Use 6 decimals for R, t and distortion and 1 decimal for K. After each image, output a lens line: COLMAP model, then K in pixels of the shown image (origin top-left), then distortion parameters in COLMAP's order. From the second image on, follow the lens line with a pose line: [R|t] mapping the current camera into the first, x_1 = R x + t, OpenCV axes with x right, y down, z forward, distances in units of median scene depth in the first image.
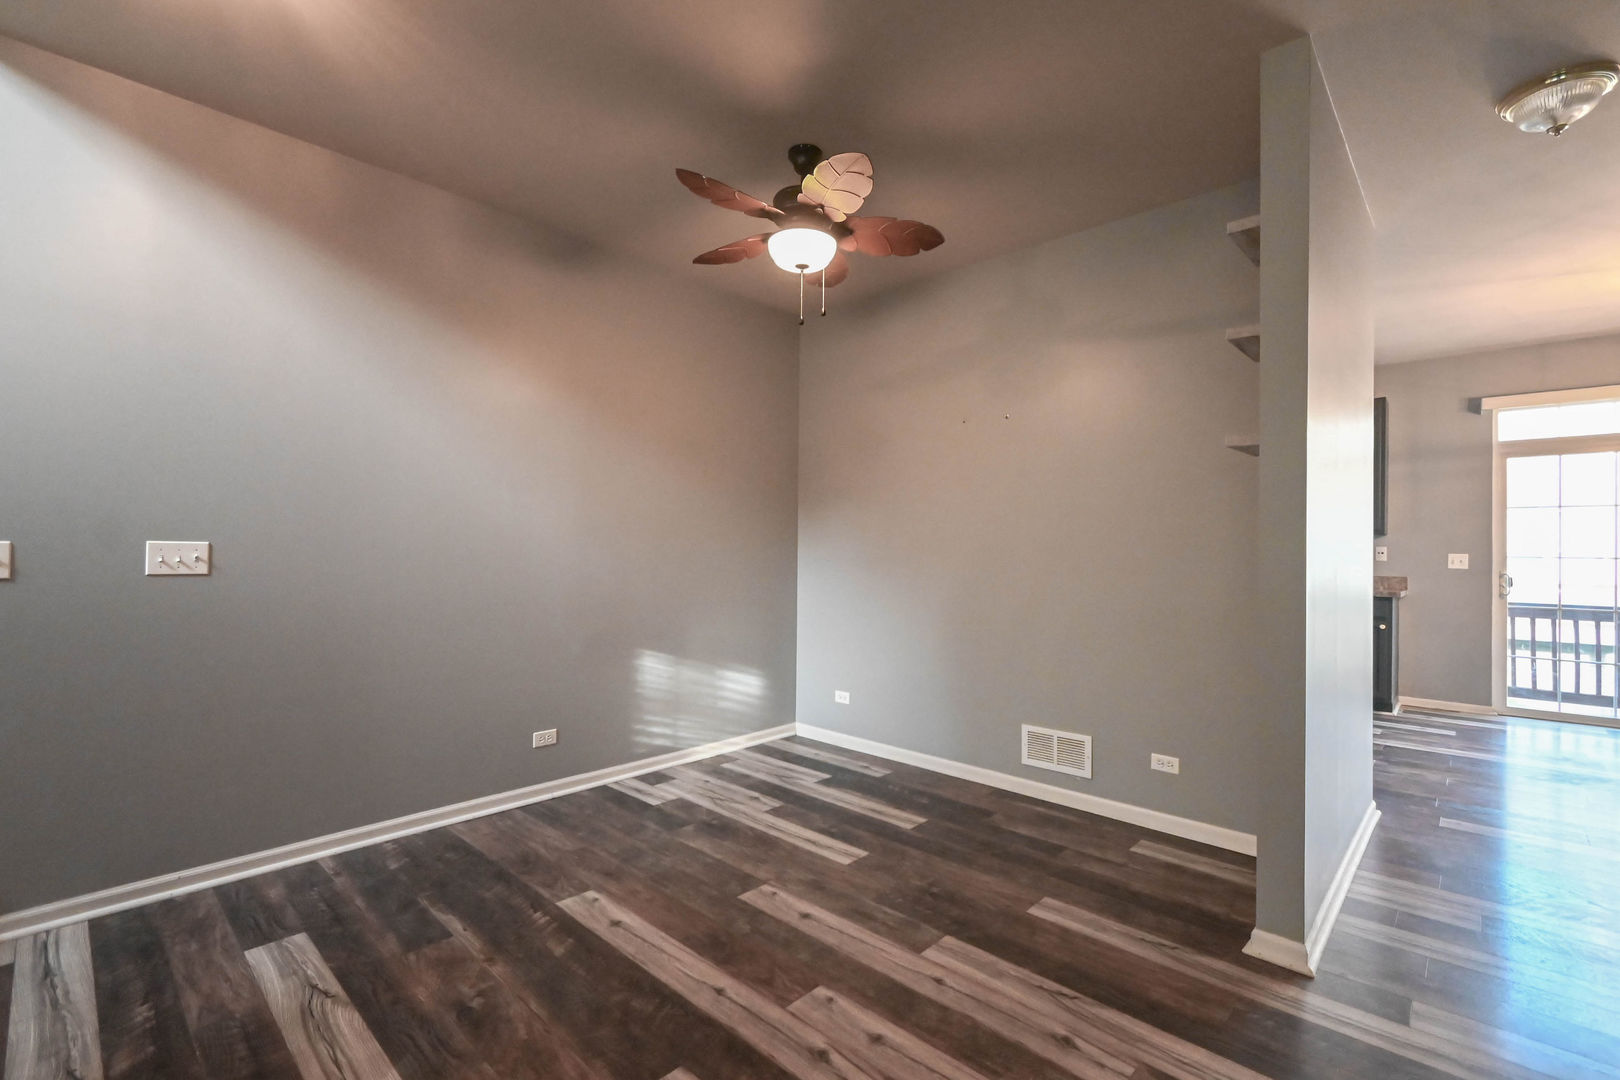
lens RADIAL K [[715.4, 0, 810.0], [0, 715.4, 540.0], [0, 0, 1]] dist [-0.000193, -0.000381]
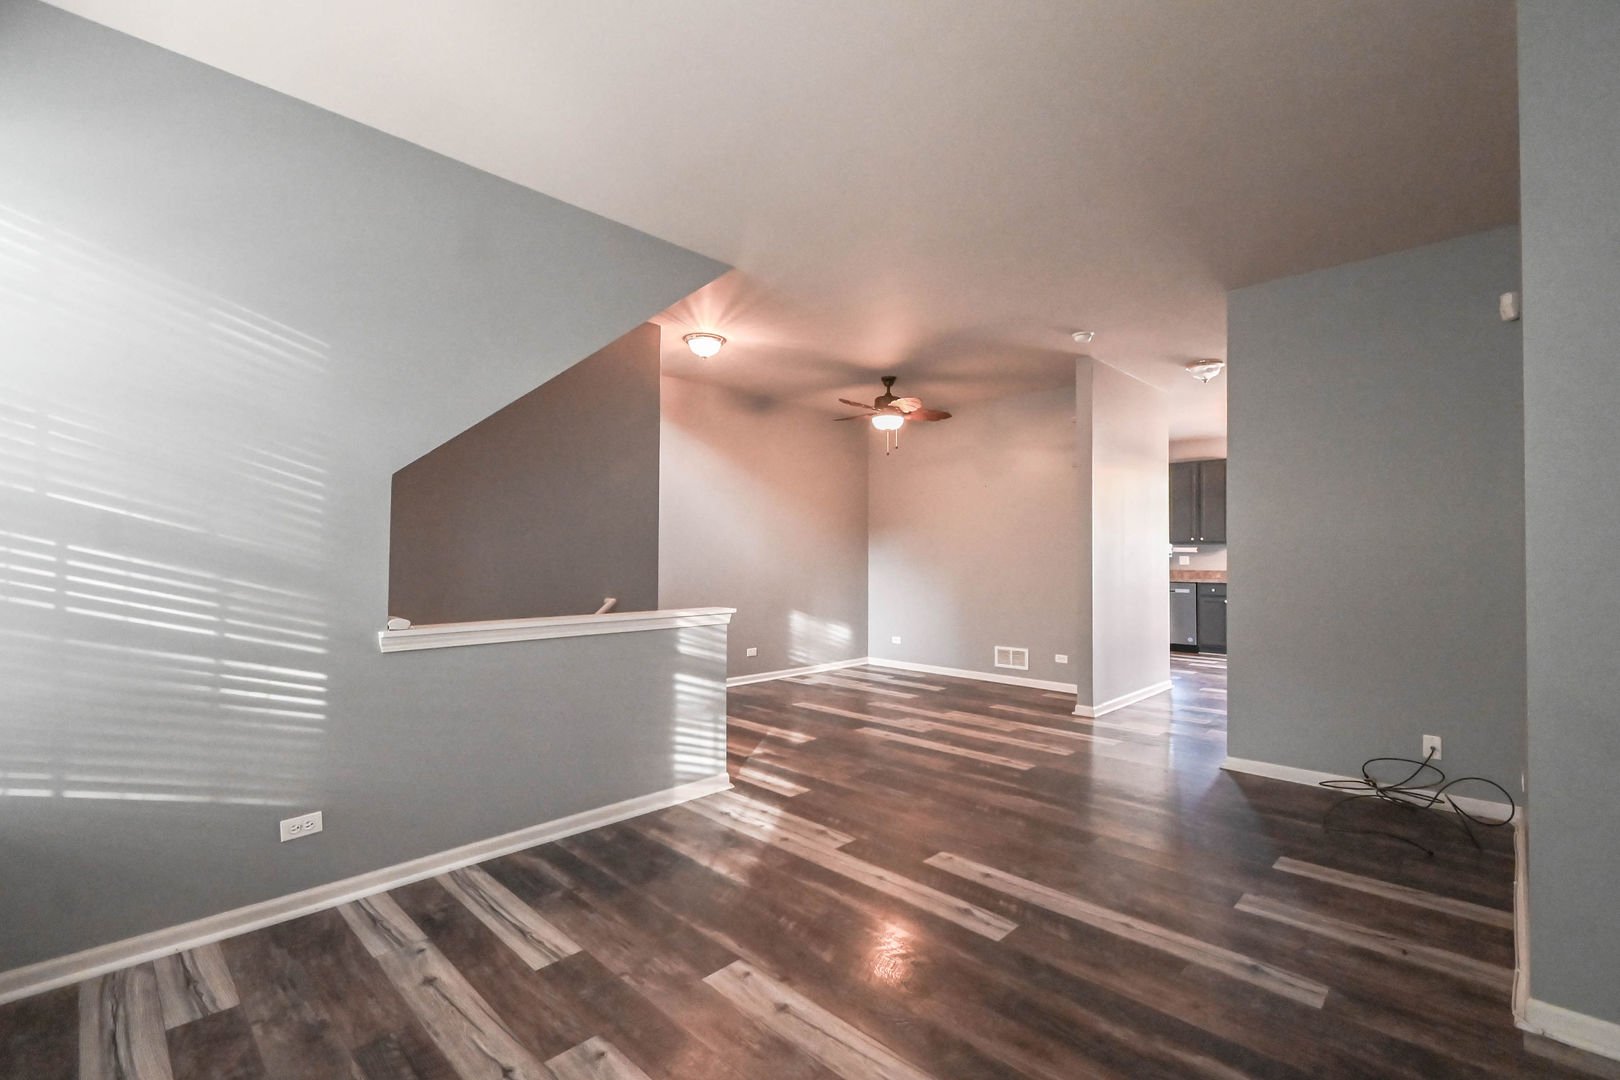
lens RADIAL K [[715.4, 0, 810.0], [0, 715.4, 540.0], [0, 0, 1]] dist [-0.000193, -0.000381]
pose [[0.999870, -0.004513, -0.015497, -0.172894], [0.004370, 0.999948, -0.009240, -0.013843], [0.015538, 0.009171, 0.999837, -0.949218]]
